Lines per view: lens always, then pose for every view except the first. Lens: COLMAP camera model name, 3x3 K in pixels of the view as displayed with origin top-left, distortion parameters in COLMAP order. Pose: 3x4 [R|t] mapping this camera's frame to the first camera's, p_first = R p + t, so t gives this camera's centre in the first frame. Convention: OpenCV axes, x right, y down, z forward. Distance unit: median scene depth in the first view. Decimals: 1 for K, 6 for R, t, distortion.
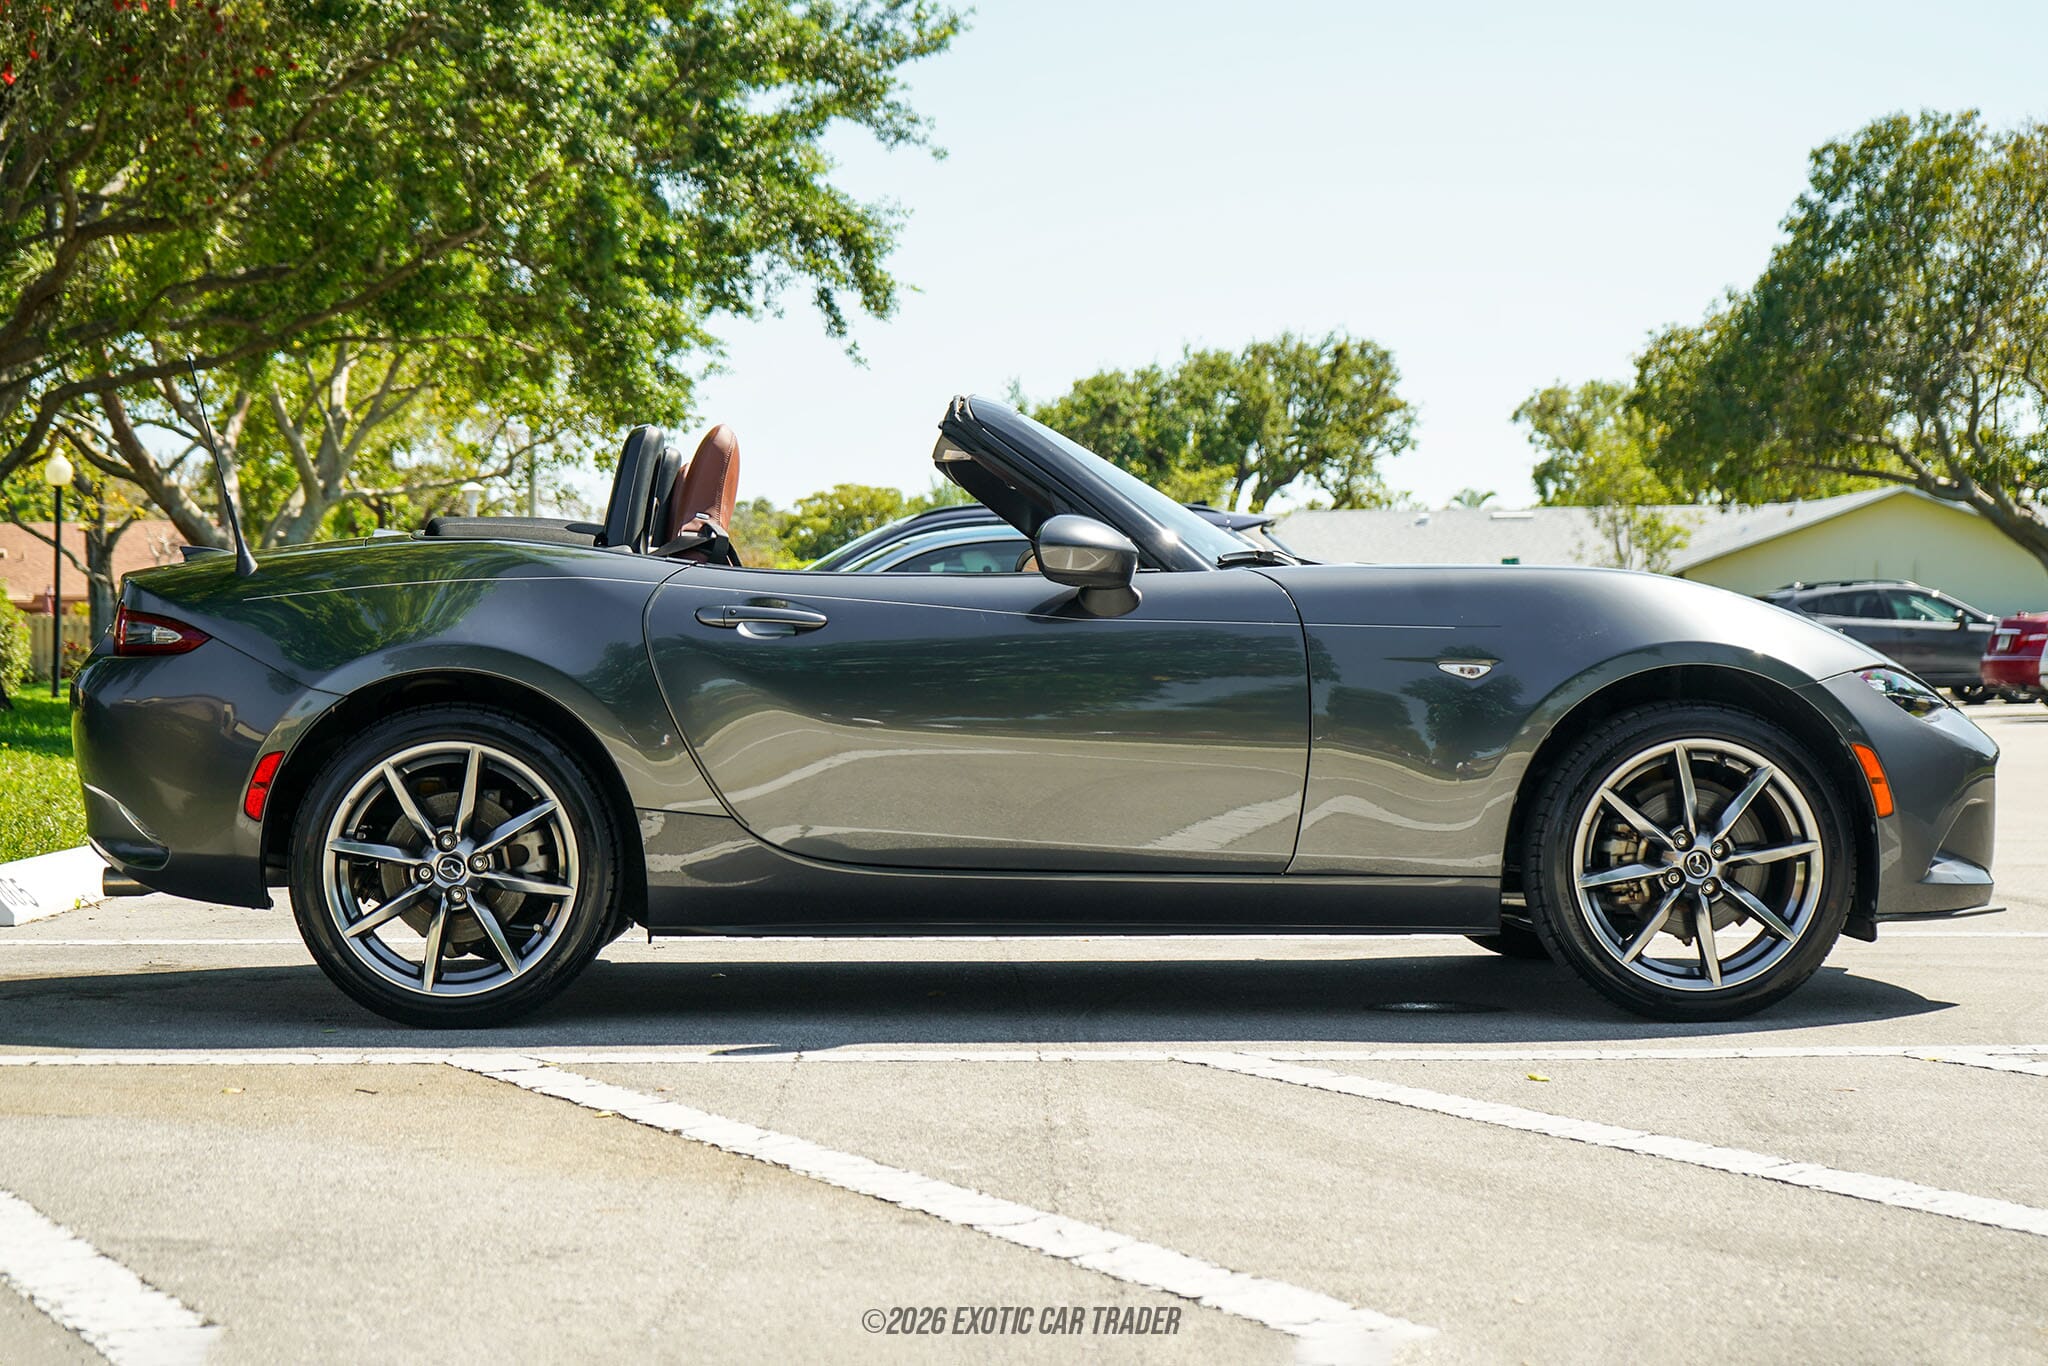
lens RADIAL K [[3268.2, 0, 1030.8], [0, 3268.2, 682.7], [0, 0, 1]] dist [-0.008272, 0.000000]
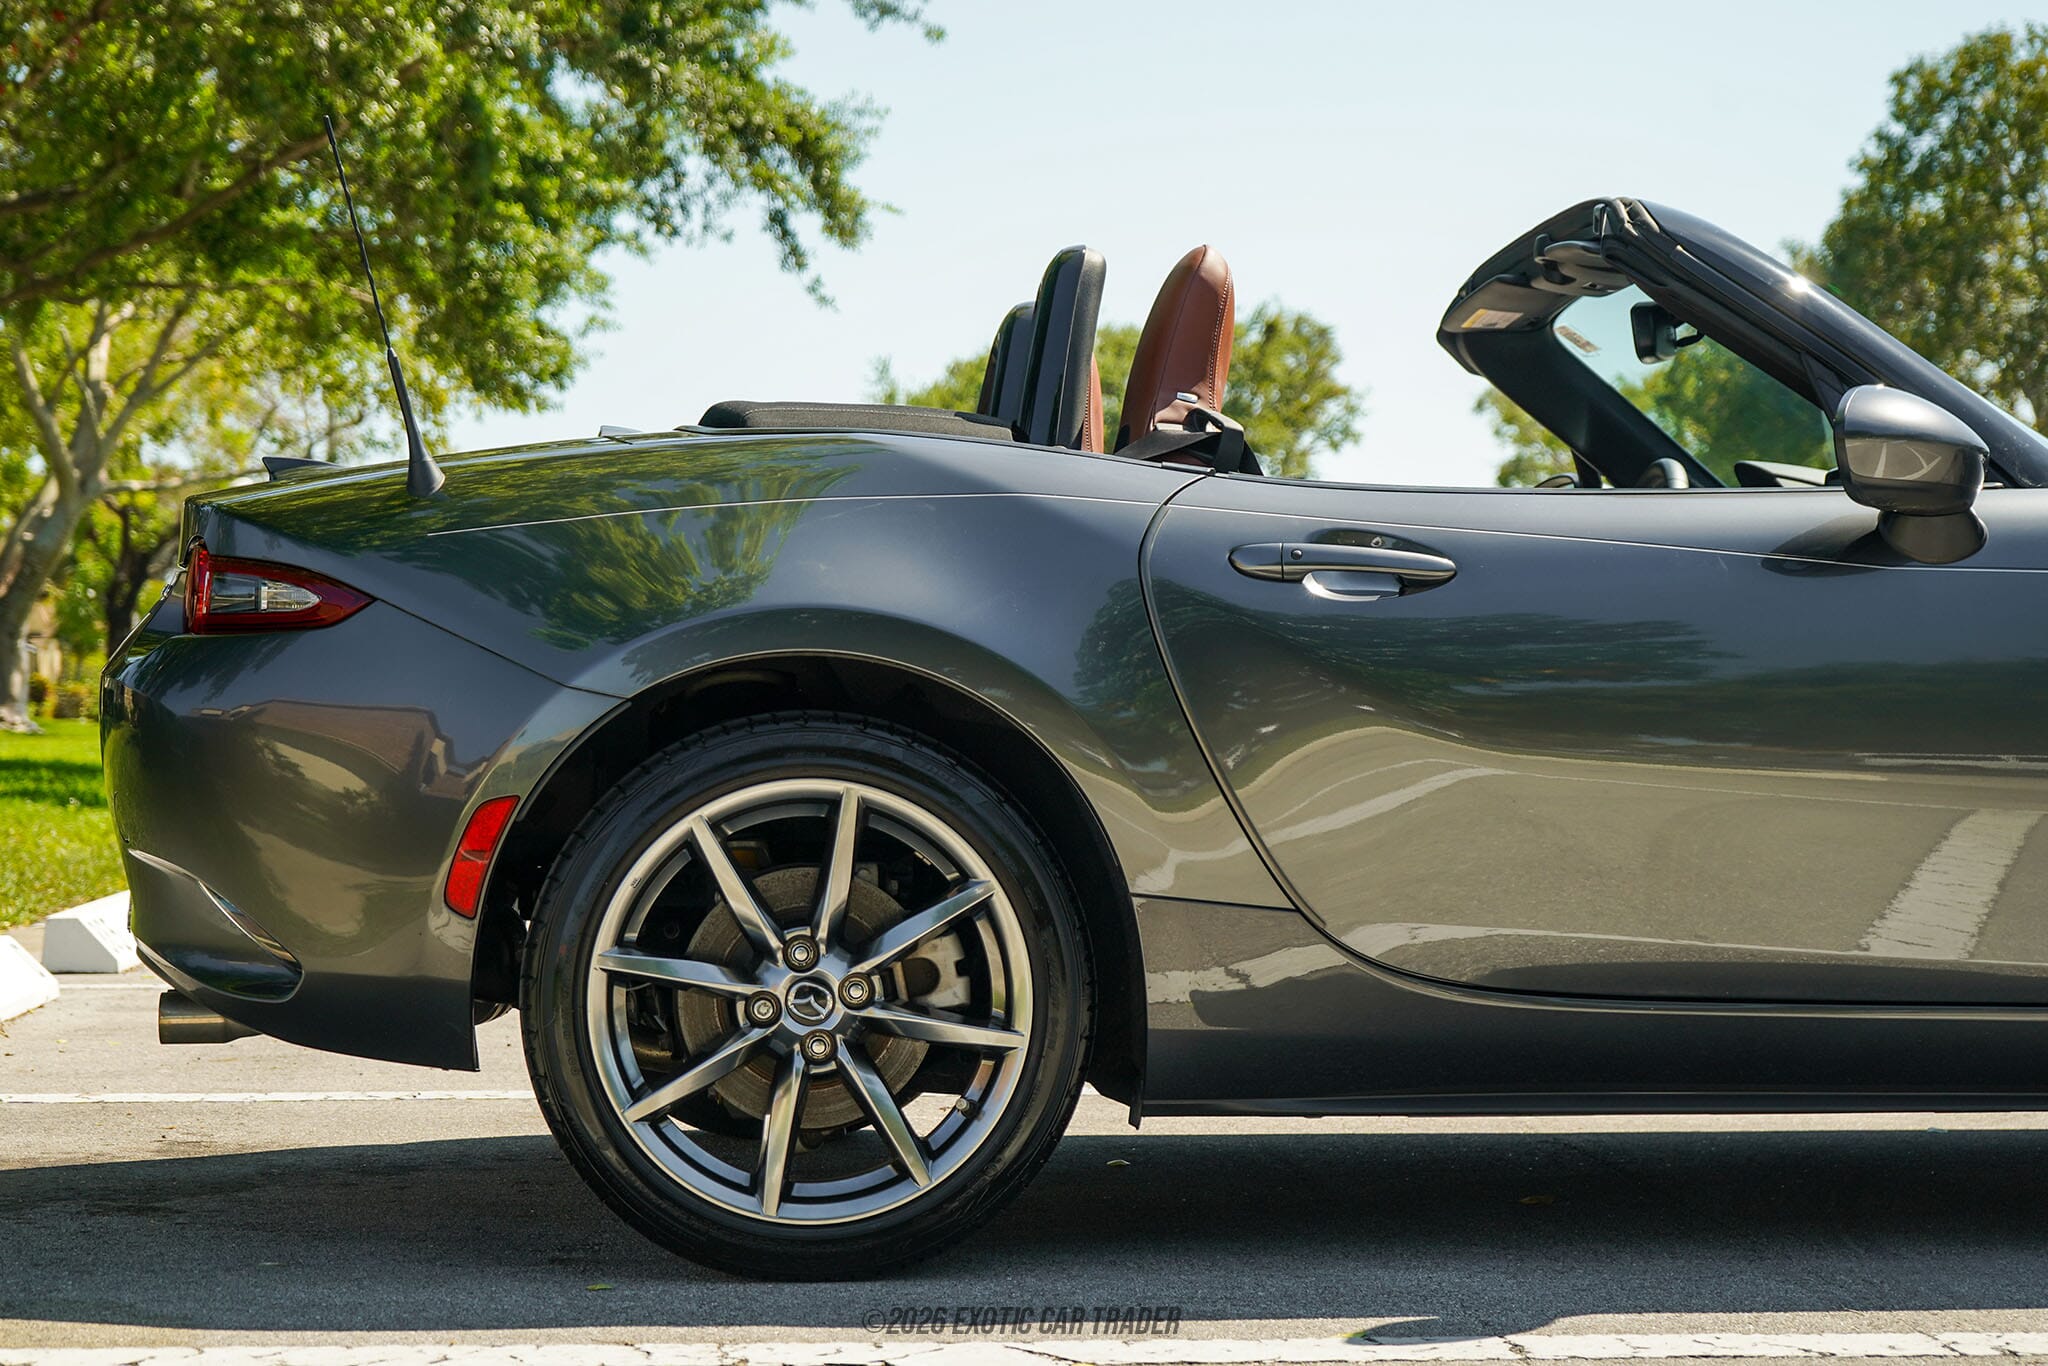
lens RADIAL K [[3999.7, 0, 1020.2], [0, 3999.7, 697.9], [0, 0, 1]] dist [-0.066213, 0.000000]
pose [[0.999803, -0.000251, 0.019825, -0.151498], [0.000361, 0.999985, -0.005522, 0.007535], [-0.019823, 0.005528, 0.999788, 0.293602]]
